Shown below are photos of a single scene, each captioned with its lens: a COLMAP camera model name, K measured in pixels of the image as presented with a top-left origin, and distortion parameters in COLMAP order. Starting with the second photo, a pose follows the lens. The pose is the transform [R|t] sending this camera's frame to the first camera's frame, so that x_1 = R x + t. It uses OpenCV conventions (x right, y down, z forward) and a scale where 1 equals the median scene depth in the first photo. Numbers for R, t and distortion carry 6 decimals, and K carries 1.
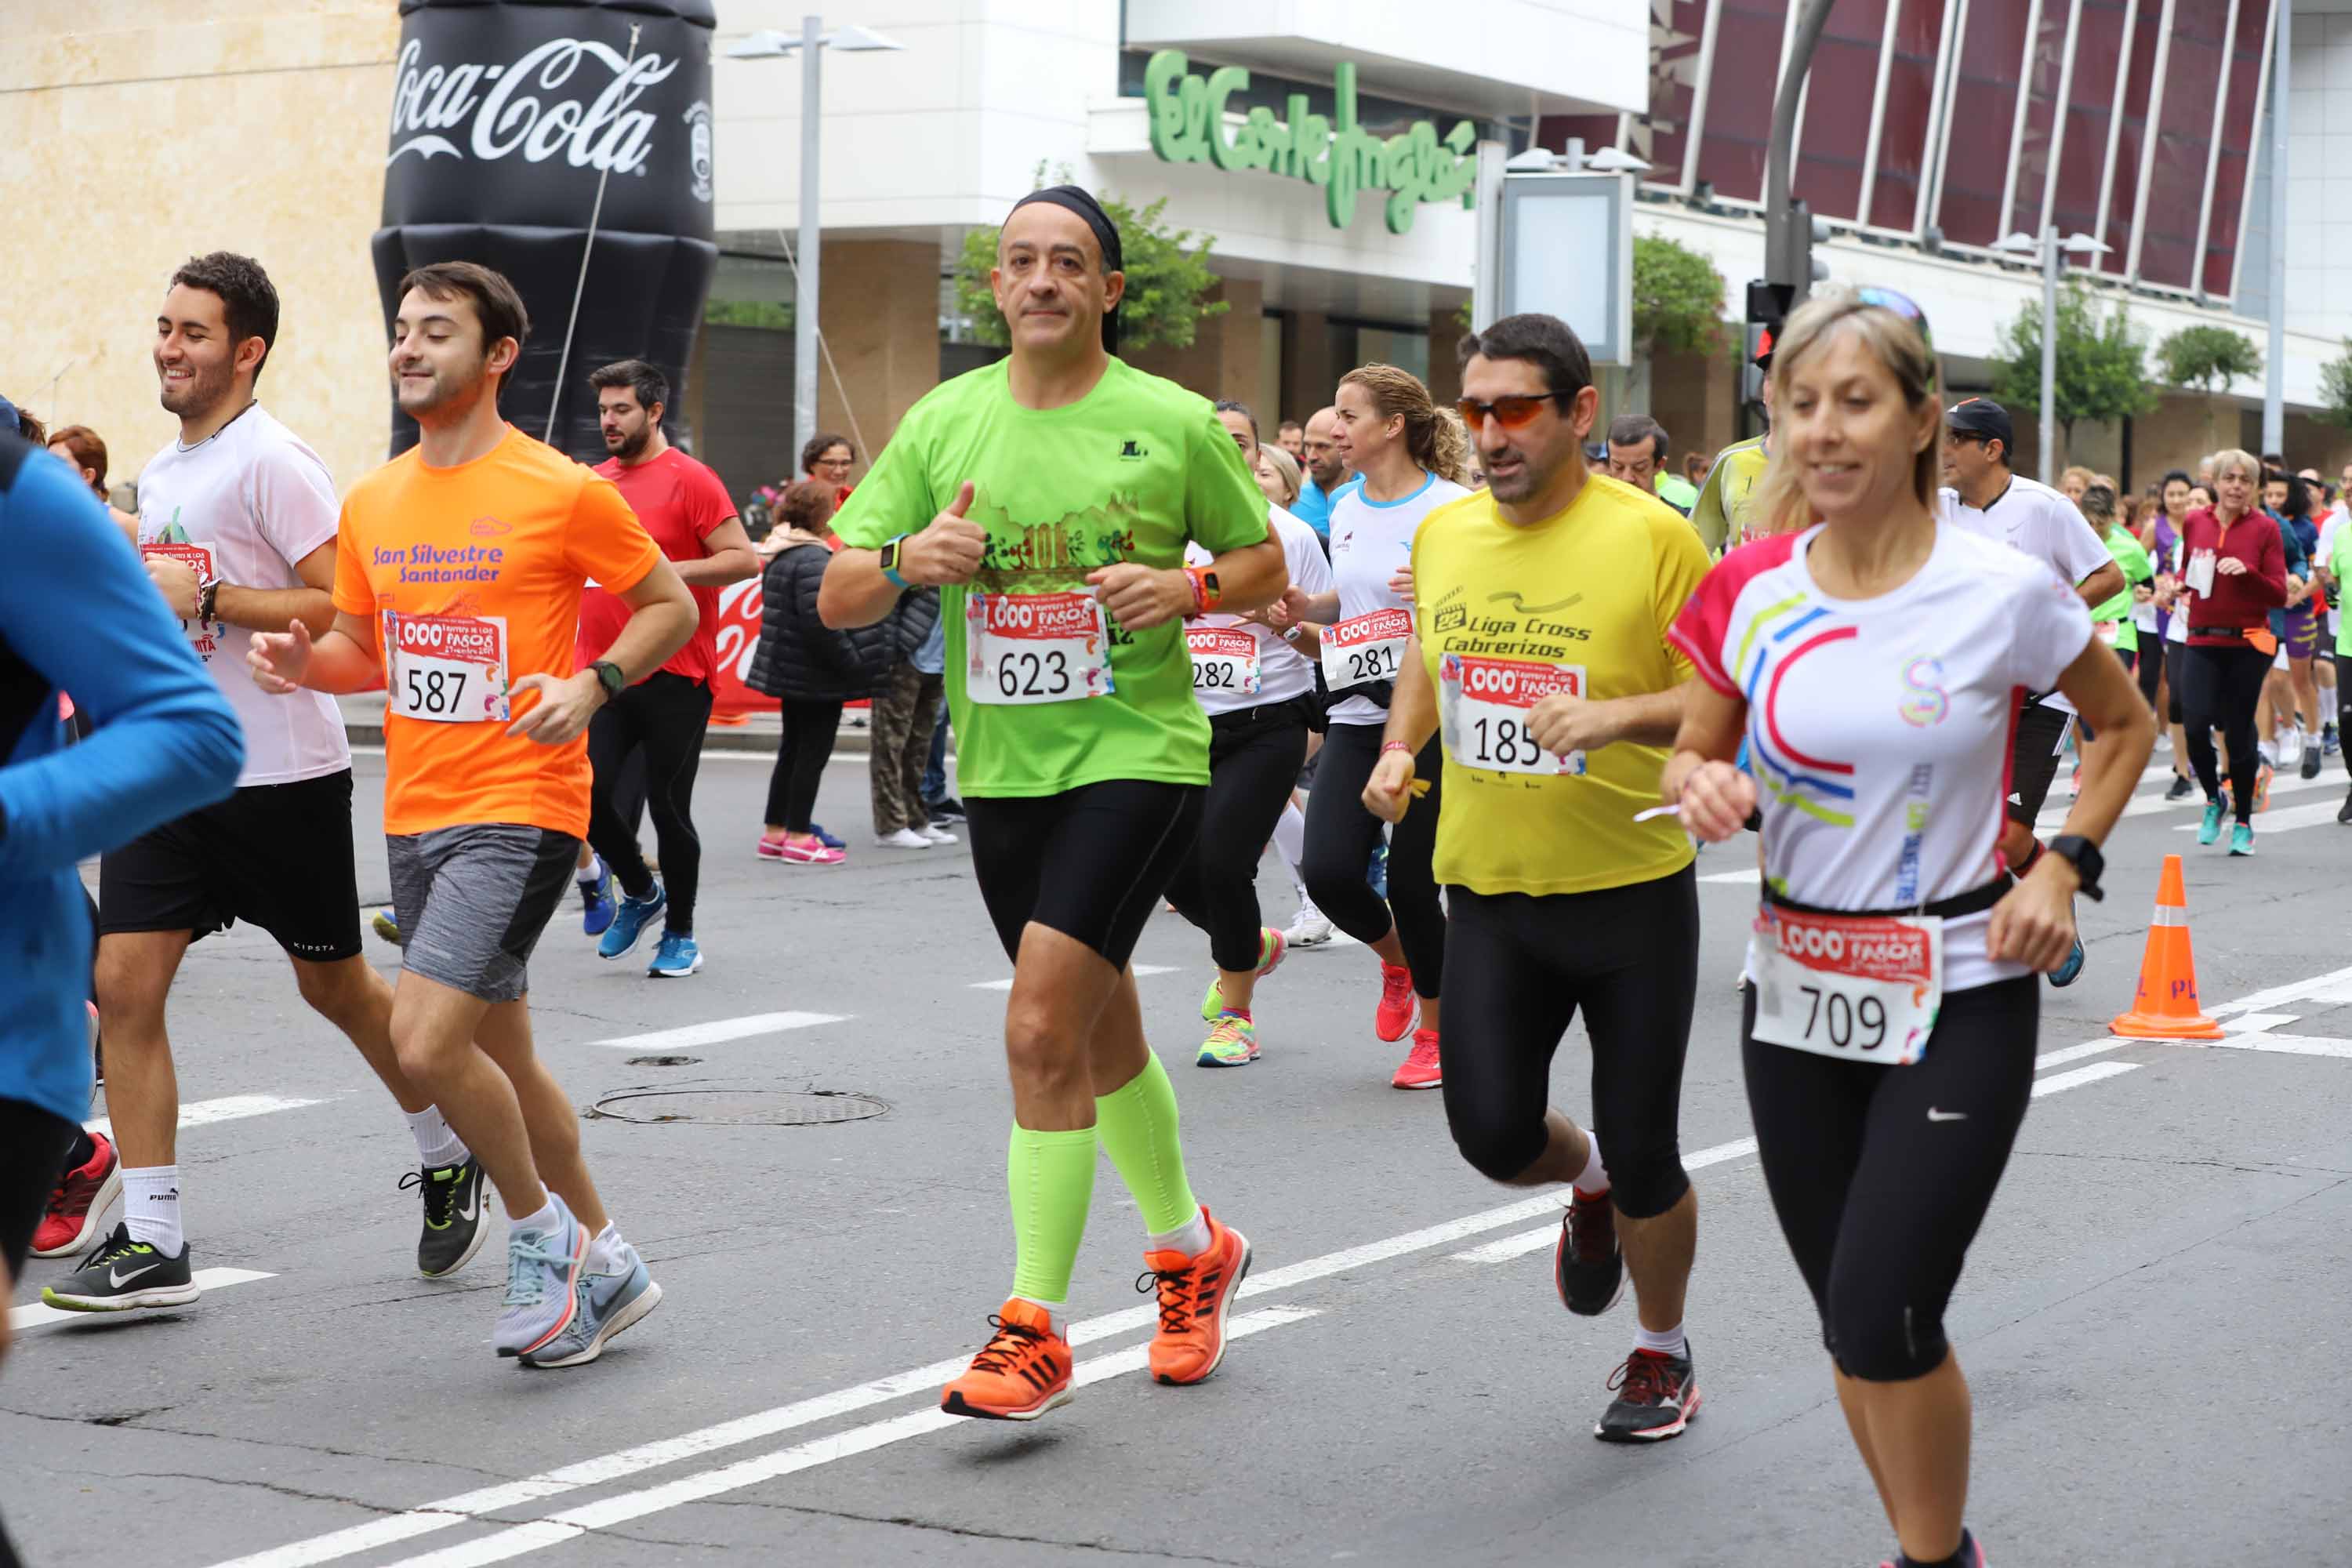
lens RADIAL K [[4884.7, 0, 1172.3], [0, 4884.7, 905.8], [0, 0, 1]] dist [-0.309298, 0.216751]
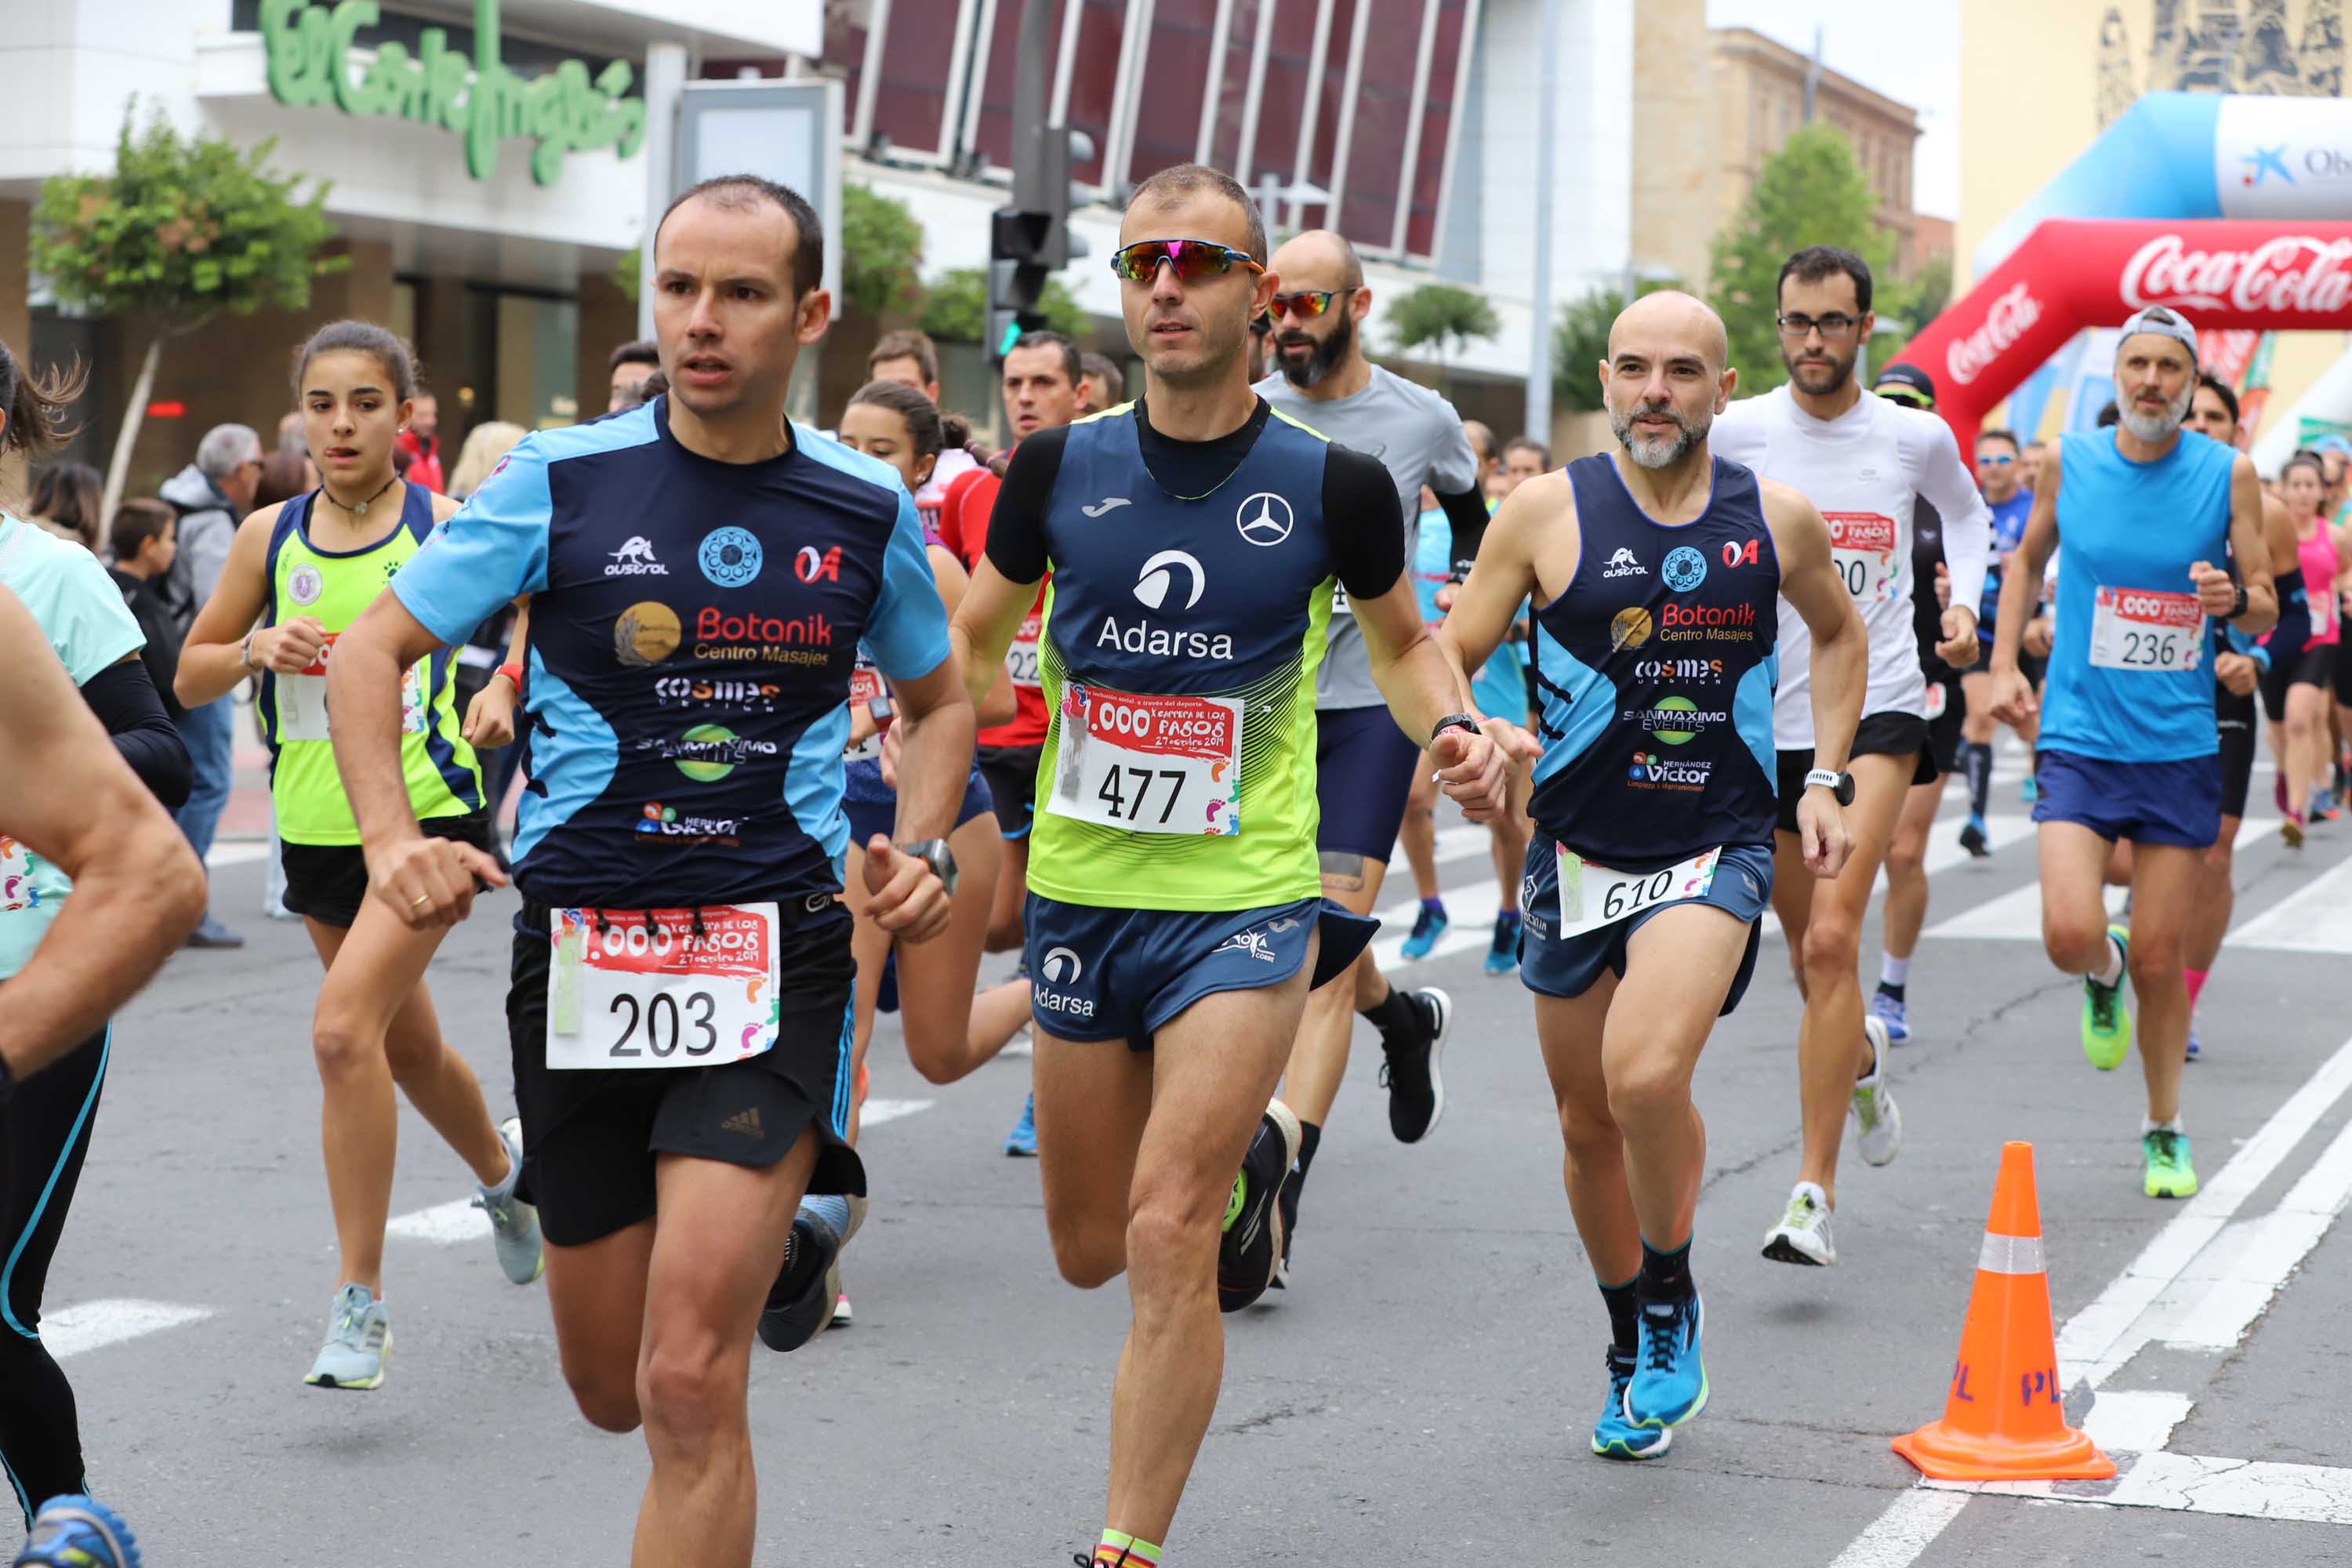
lens RADIAL K [[4948.2, 0, 1429.4], [0, 4948.2, 1096.5], [0, 0, 1]] dist [-0.355103, 0.400651]
pose [[0.974631, -0.023286, 0.222604, 0.004487], [0.013851, 0.998942, 0.043855, -0.011244], [-0.223390, -0.039659, 0.973922, 0.125980]]
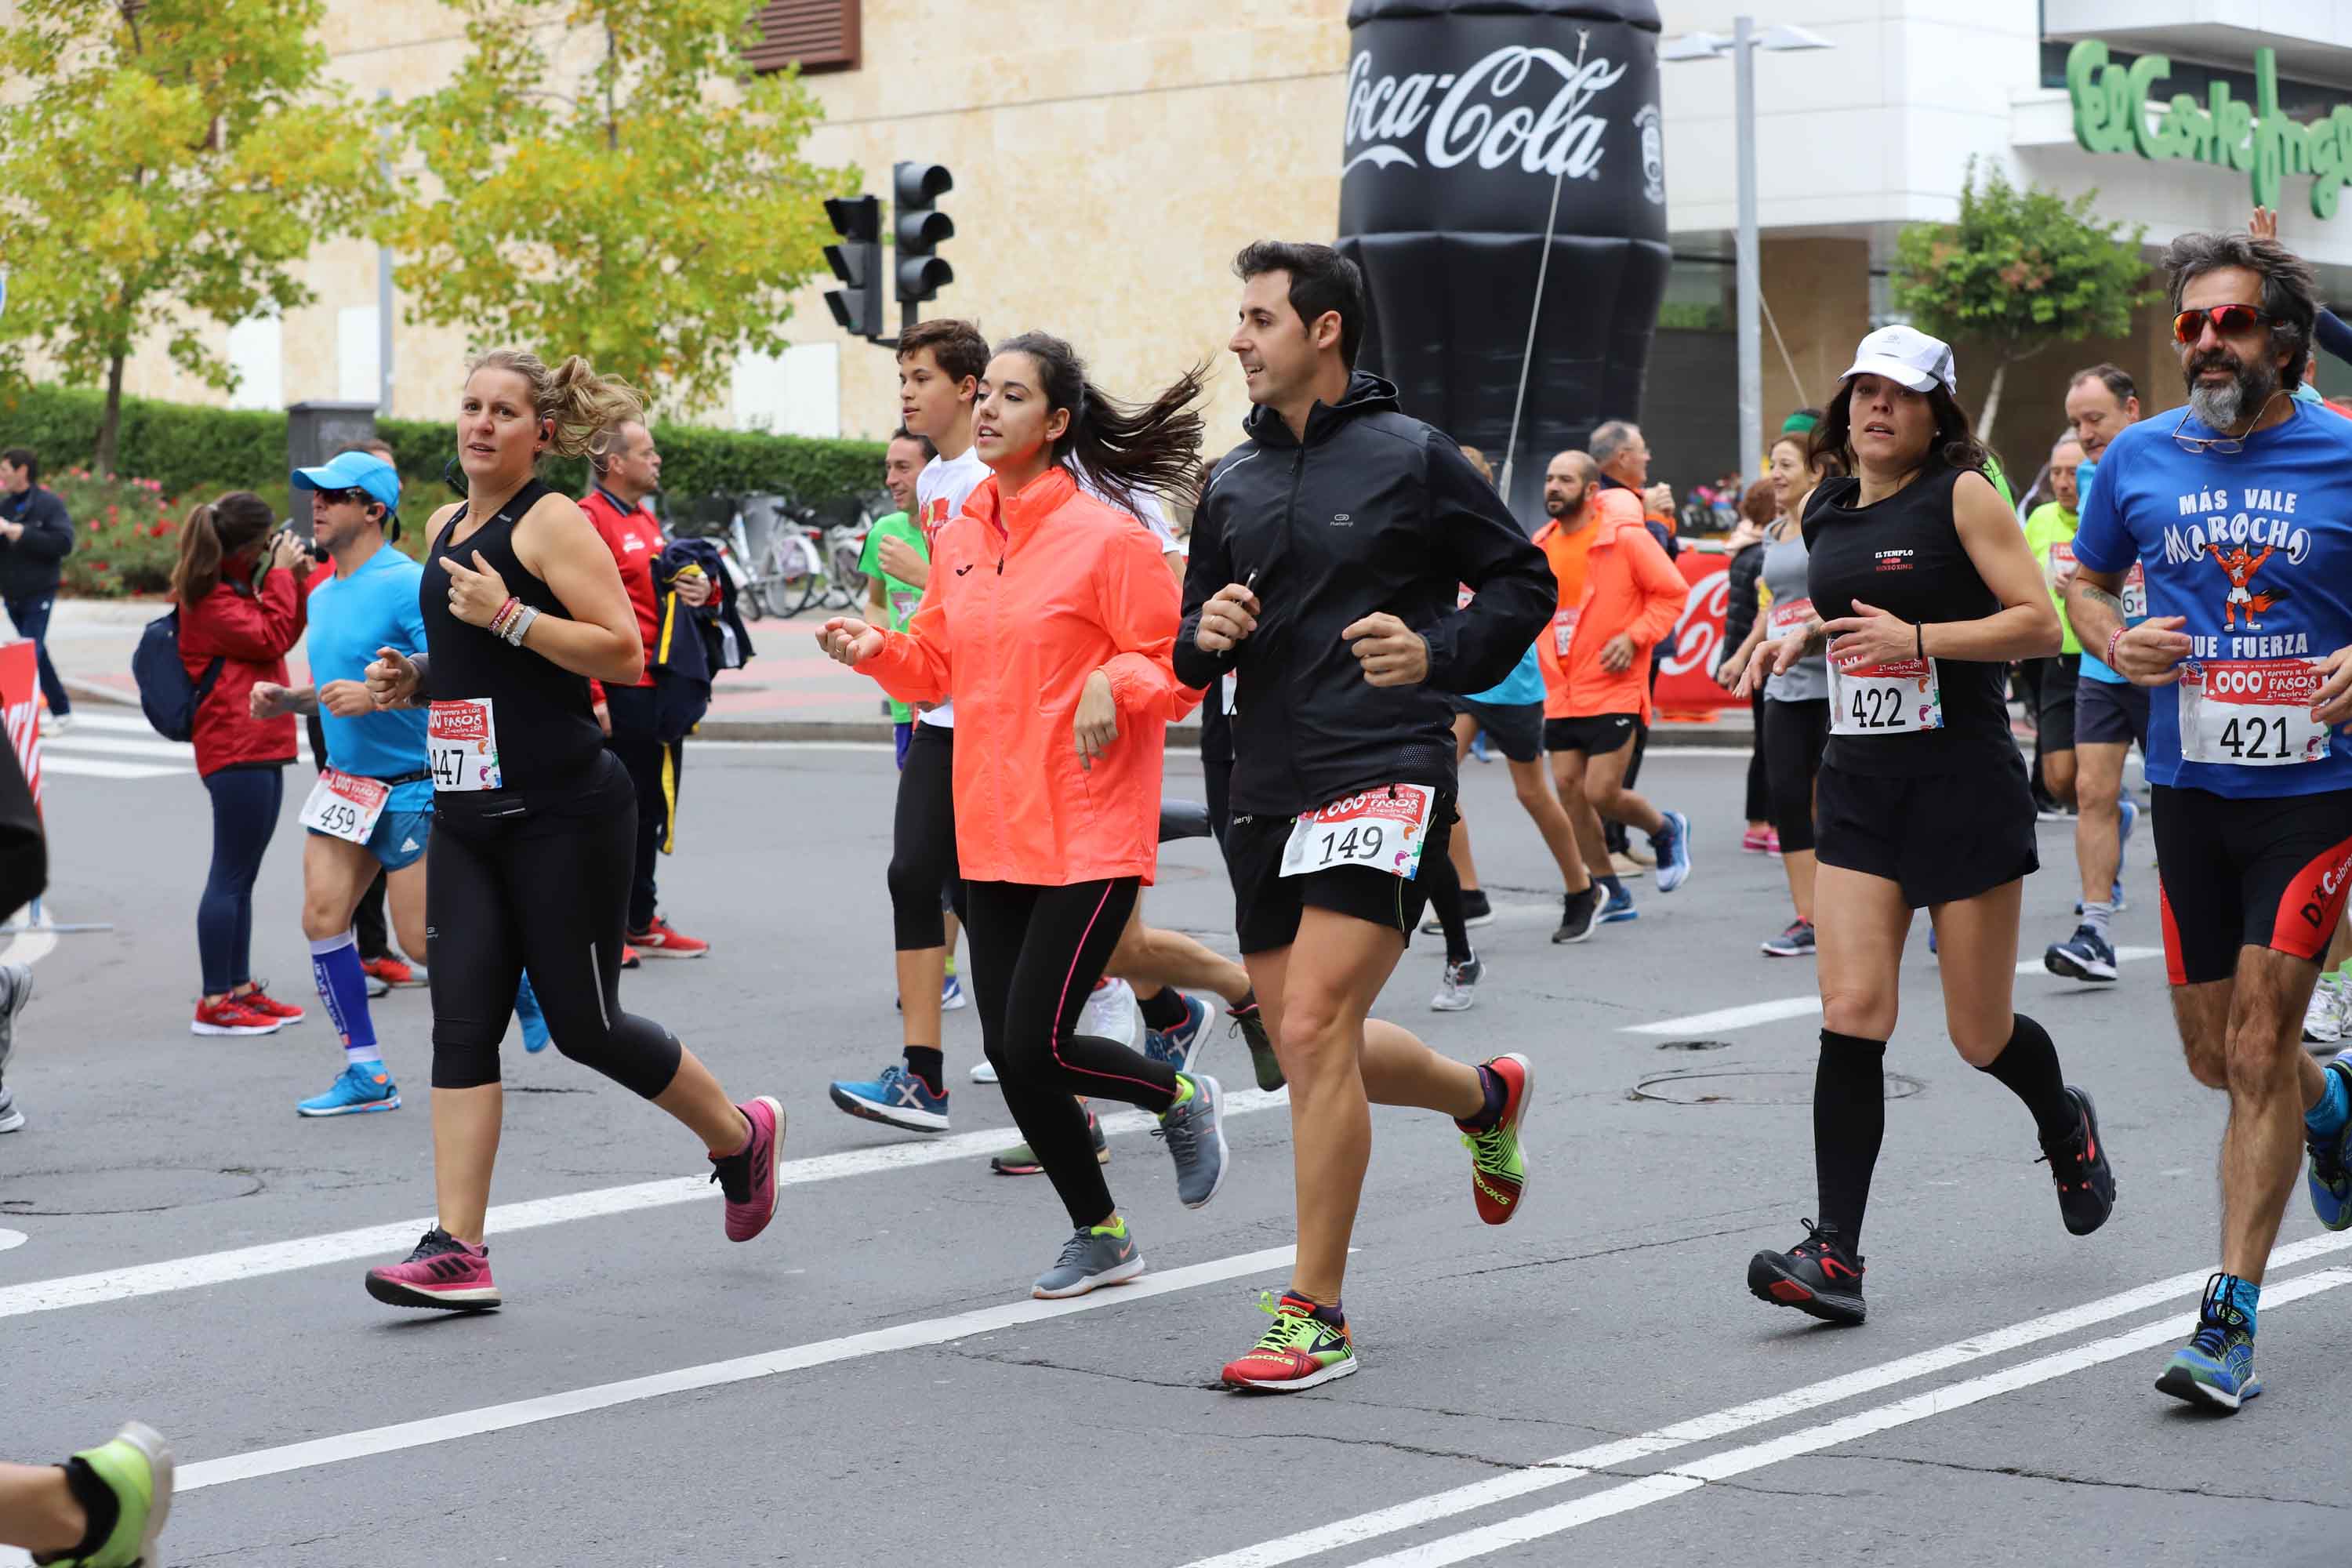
lens RADIAL K [[4884.7, 0, 1172.3], [0, 4884.7, 905.8], [0, 0, 1]] dist [-0.309298, 0.216751]
pose [[0.982069, -0.015600, -0.187875, -0.004936], [0.015498, 0.999878, -0.002009, 0.000767], [0.187883, -0.000939, 0.982191, -0.005936]]
